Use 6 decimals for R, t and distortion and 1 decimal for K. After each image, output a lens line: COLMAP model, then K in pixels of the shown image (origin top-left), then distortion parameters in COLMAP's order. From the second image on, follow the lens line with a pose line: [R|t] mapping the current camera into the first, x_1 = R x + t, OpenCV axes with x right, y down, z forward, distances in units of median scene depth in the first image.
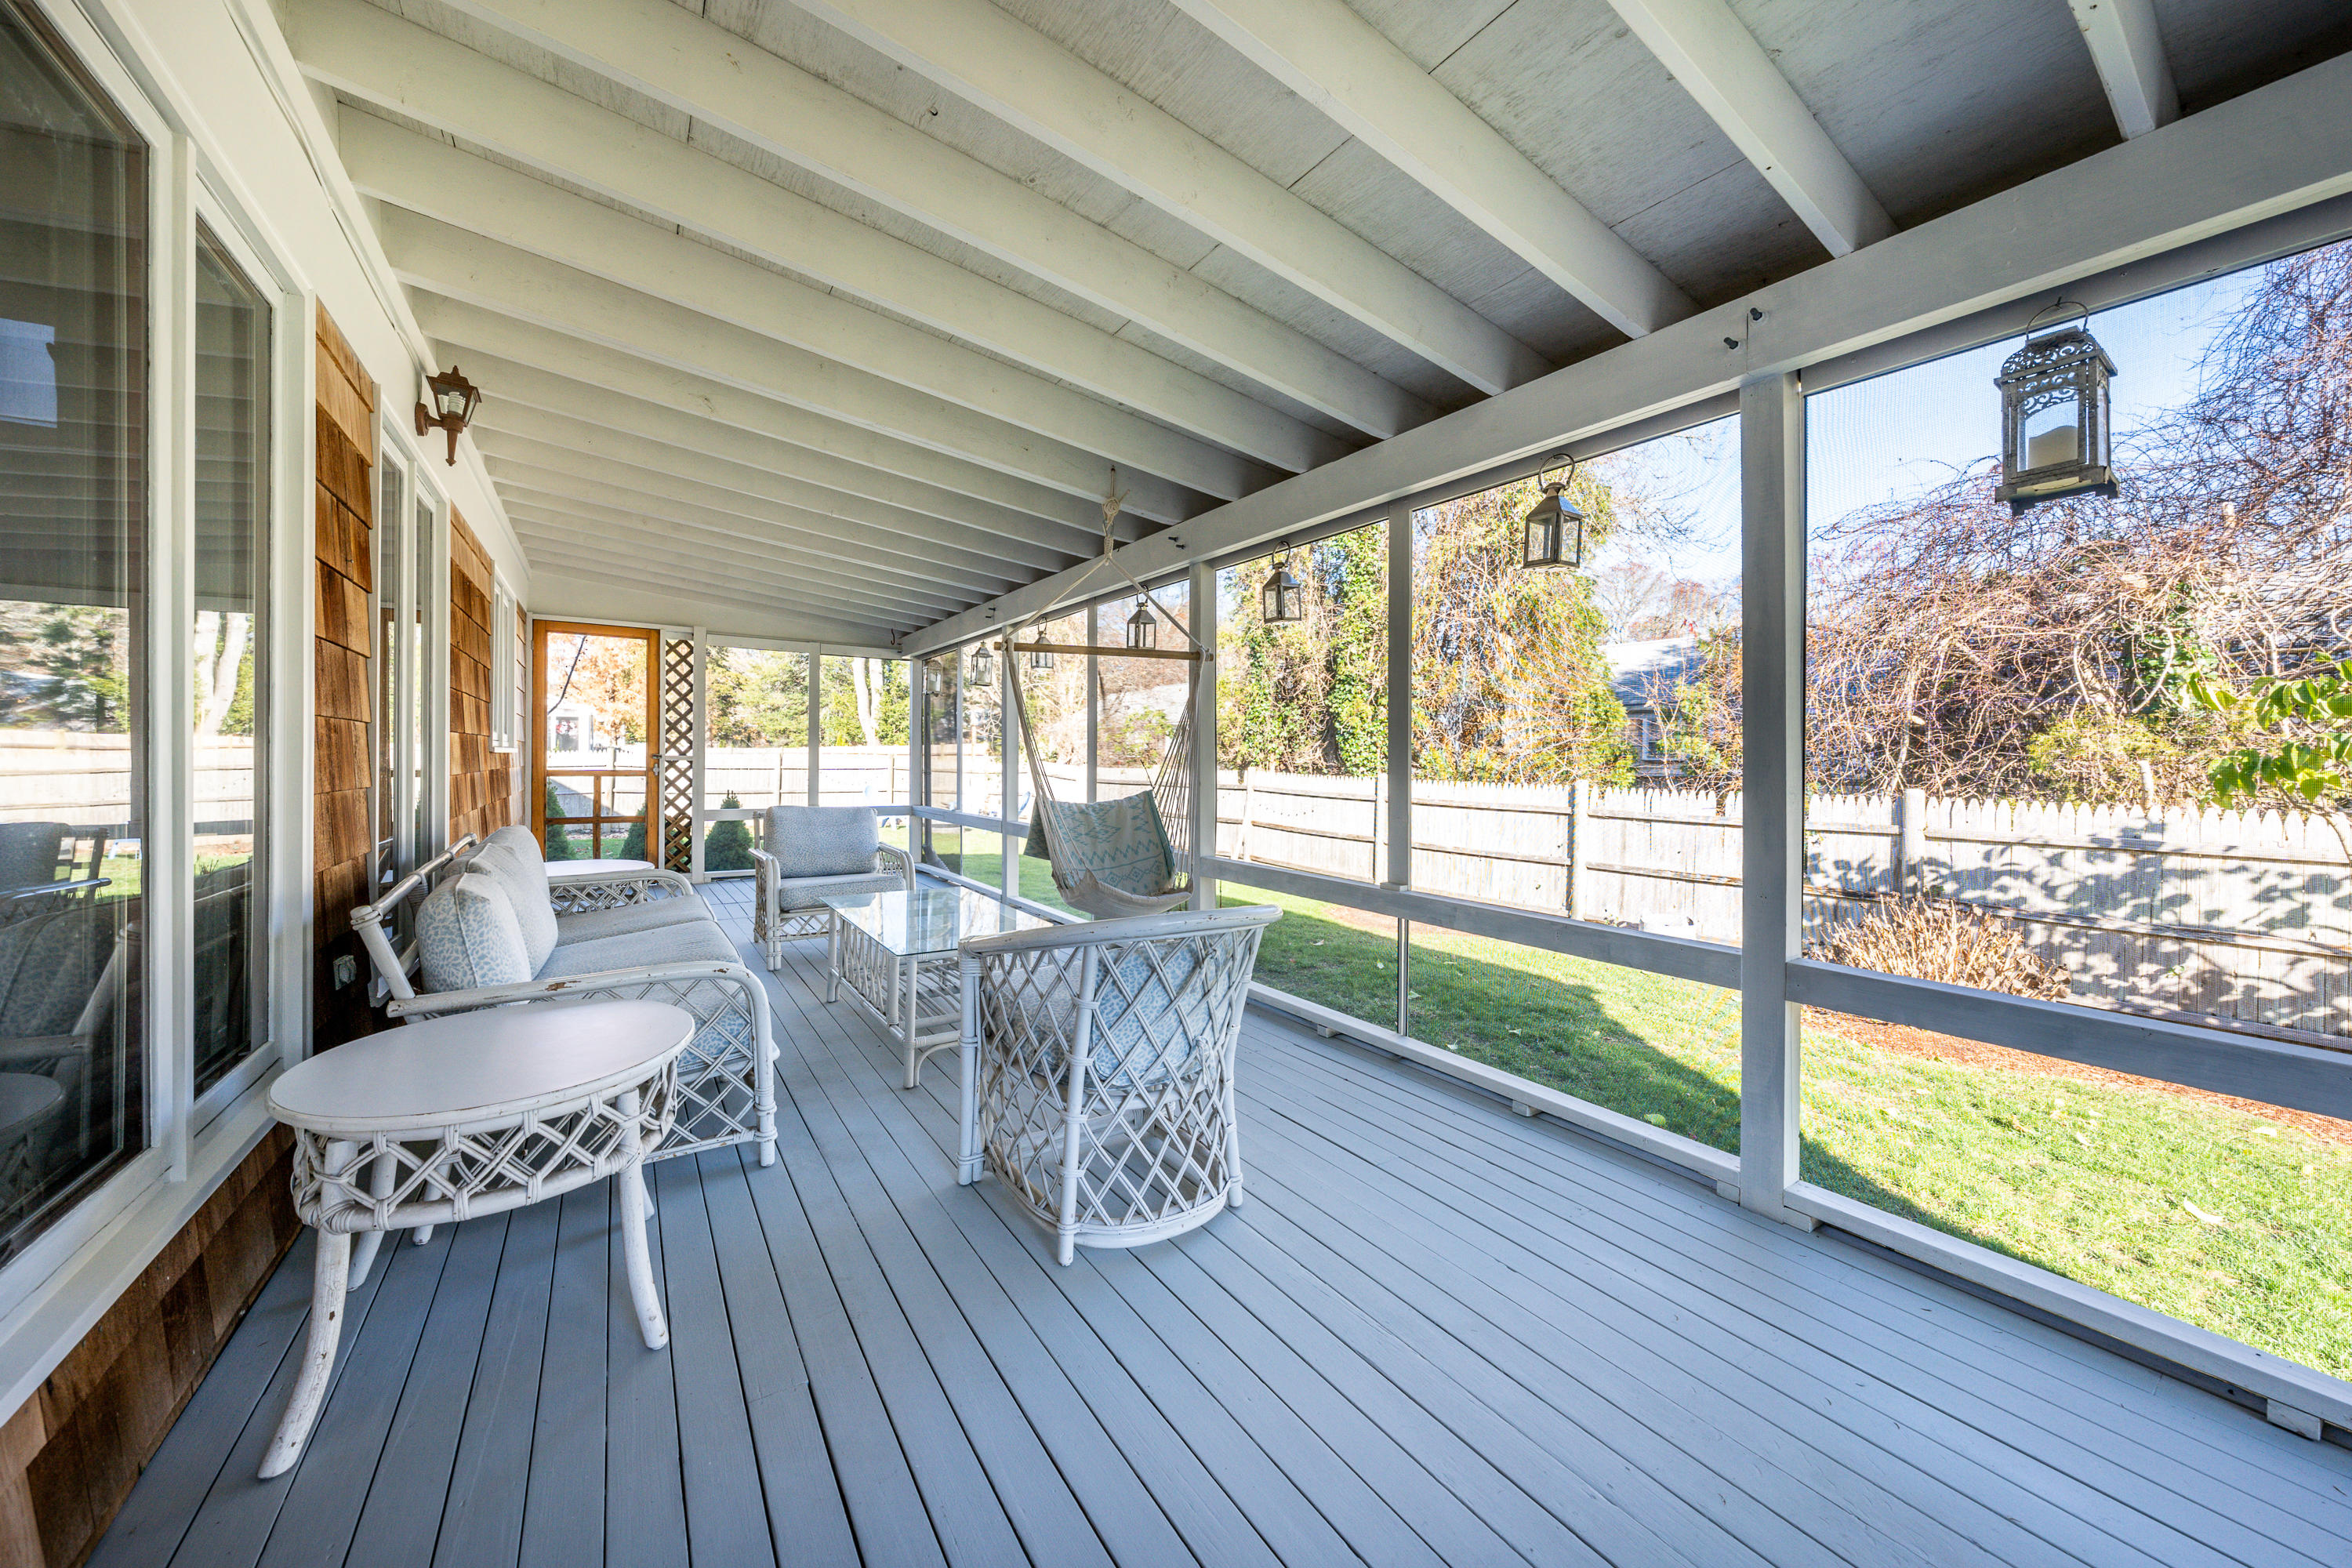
lens RADIAL K [[830.8, 0, 1170.1], [0, 830.8, 766.3], [0, 0, 1]] dist [-0.003519, 0.000029]
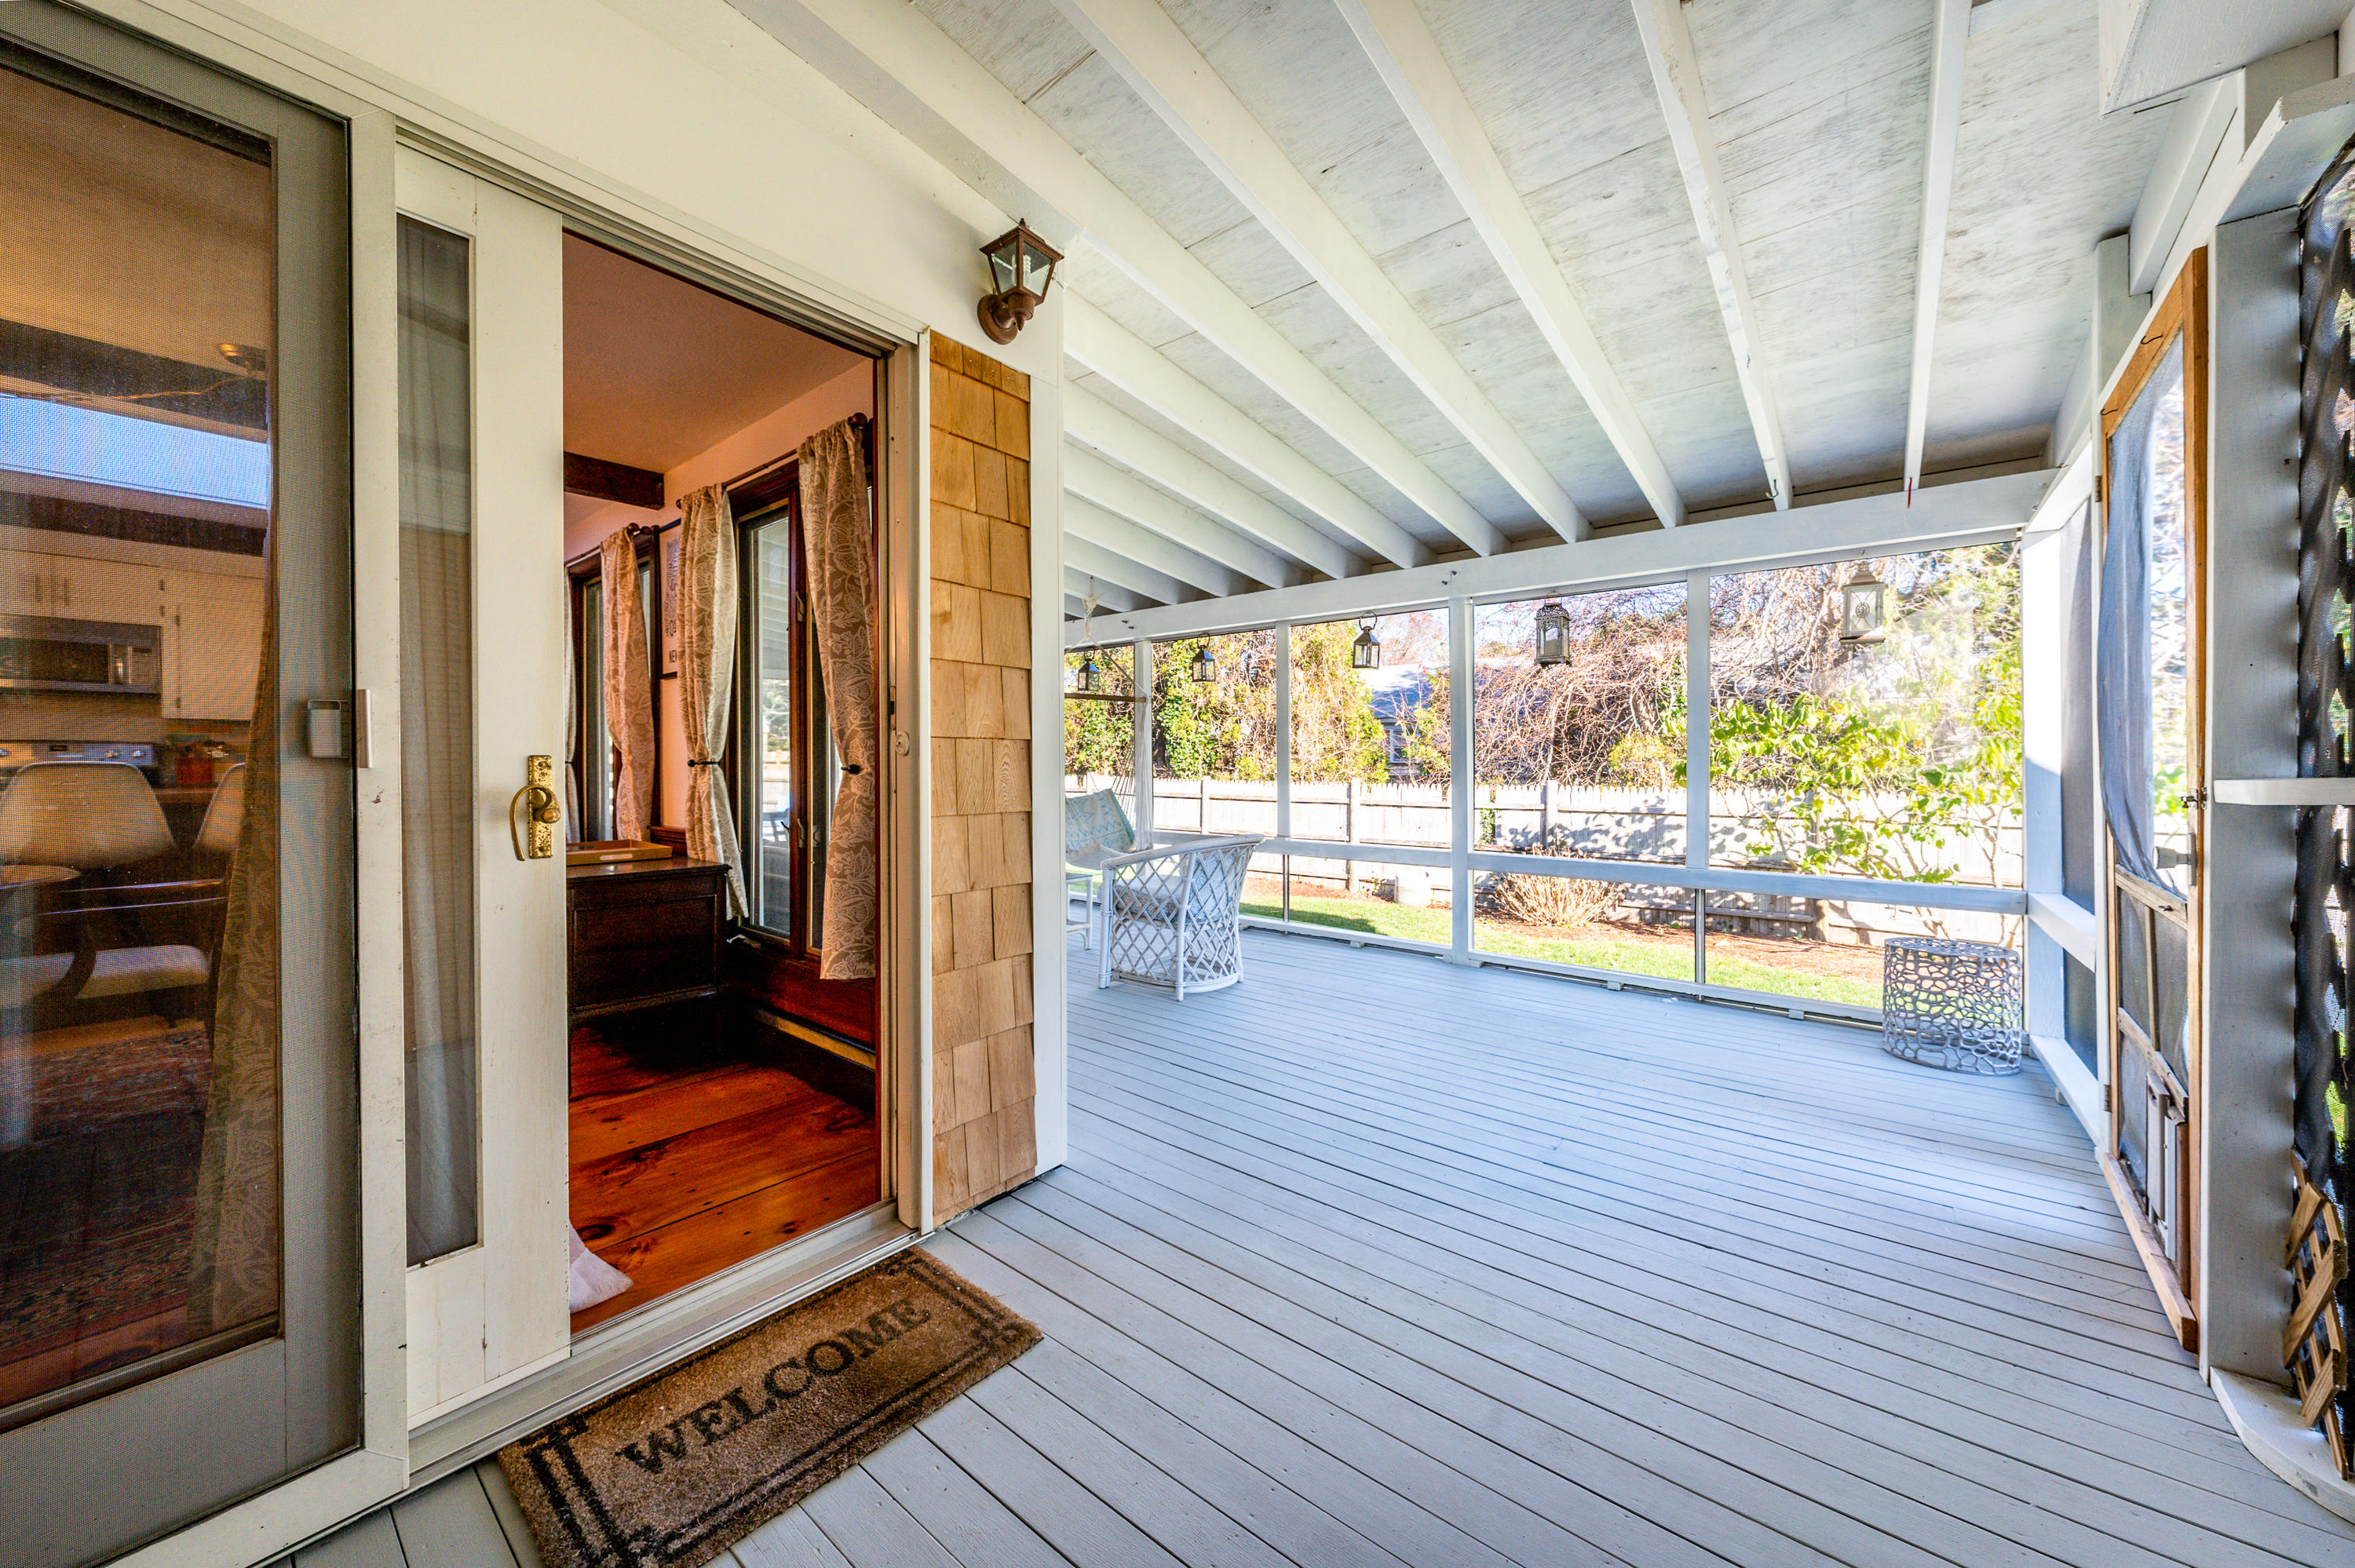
lens RADIAL K [[831.7, 0, 1180.8], [0, 831.7, 769.7], [0, 0, 1]] dist [-0.003519, 0.000029]
pose [[0.961487, -0.010488, 0.274652, -0.202482], [0.010940, 0.999940, -0.000113, -0.001486], [-0.274634, 0.003113, 0.961544, -0.309975]]
